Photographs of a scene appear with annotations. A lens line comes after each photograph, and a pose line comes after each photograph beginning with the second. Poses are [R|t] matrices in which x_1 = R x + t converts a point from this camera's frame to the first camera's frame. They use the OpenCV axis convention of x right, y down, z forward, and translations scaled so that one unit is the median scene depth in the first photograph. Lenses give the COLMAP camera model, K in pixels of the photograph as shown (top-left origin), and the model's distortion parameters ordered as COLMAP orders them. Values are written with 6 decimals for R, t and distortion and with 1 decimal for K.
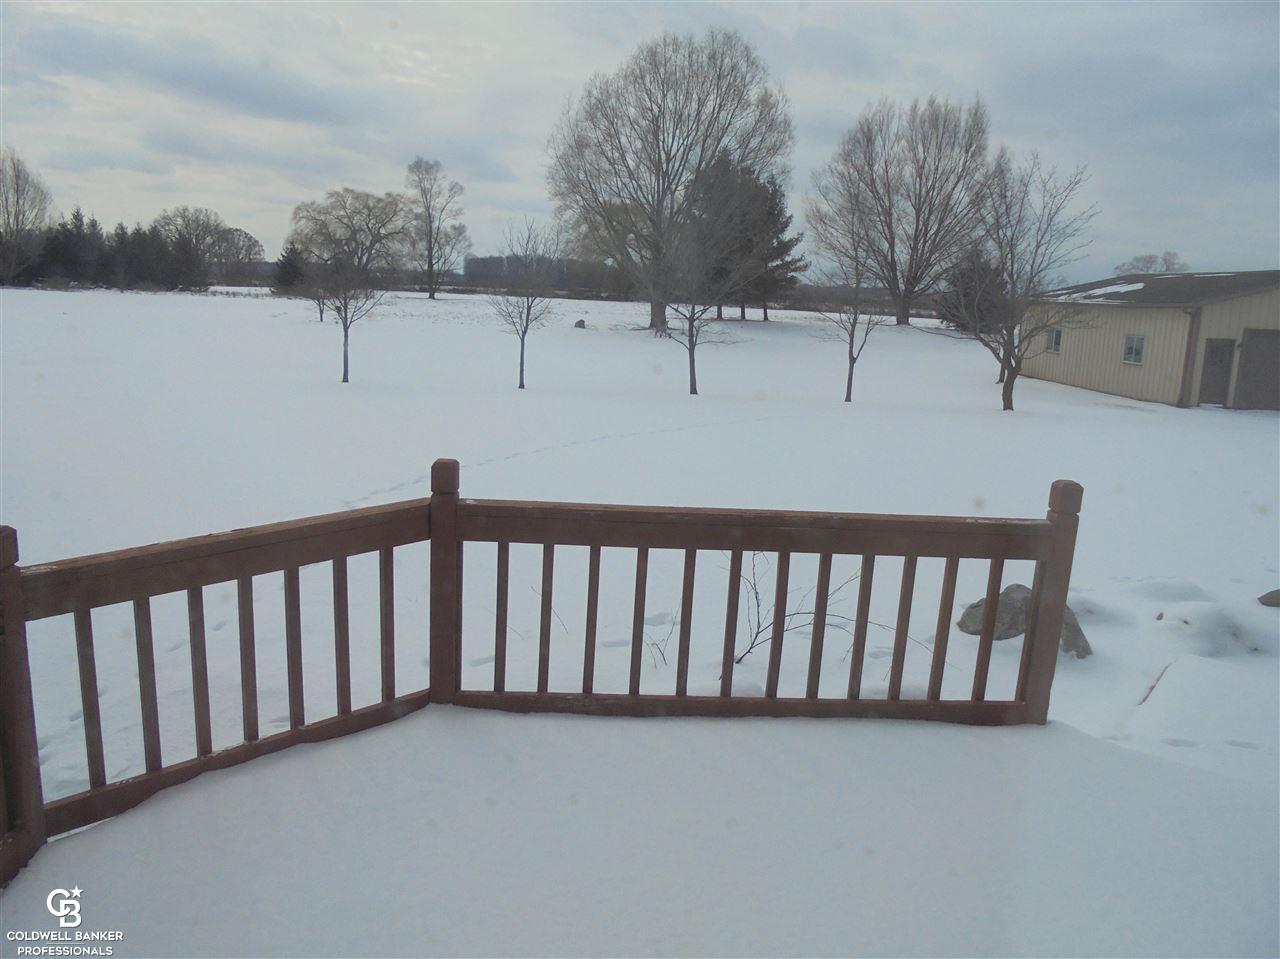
lens RADIAL K [[984.5, 0, 636.5], [0, 984.5, 489.4], [0, 0, 1]] dist [-0.111258, 0.098057]
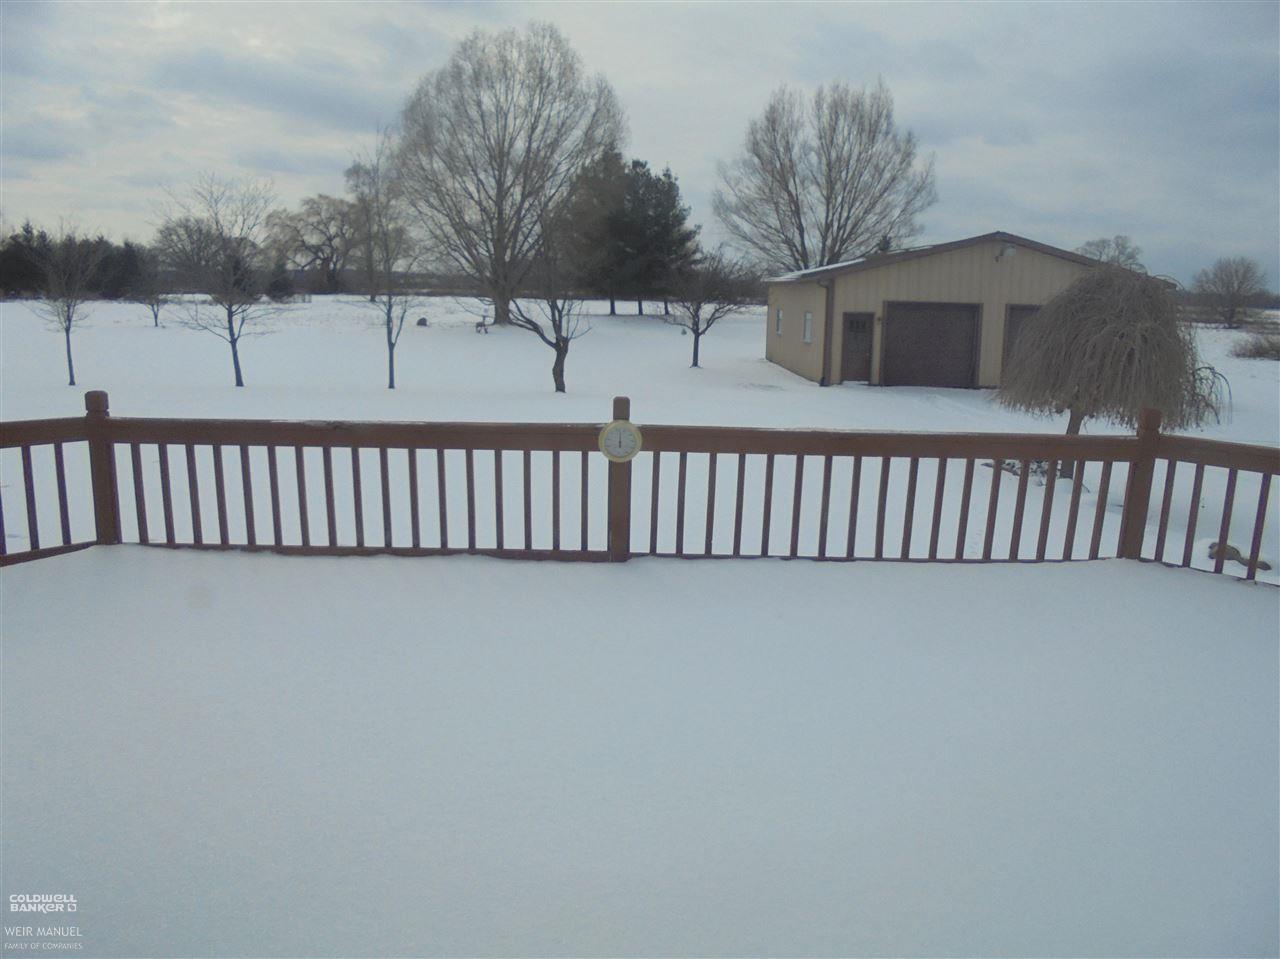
lens RADIAL K [[984.5, 0, 641.9], [0, 984.5, 488.3], [0, 0, 1]] dist [-0.111258, 0.098057]
pose [[0.999441, -0.017164, -0.028695, 0.844726], [0.017115, 0.999852, -0.001935, 0.028248], [0.028724, 0.001443, 0.999586, 0.063384]]
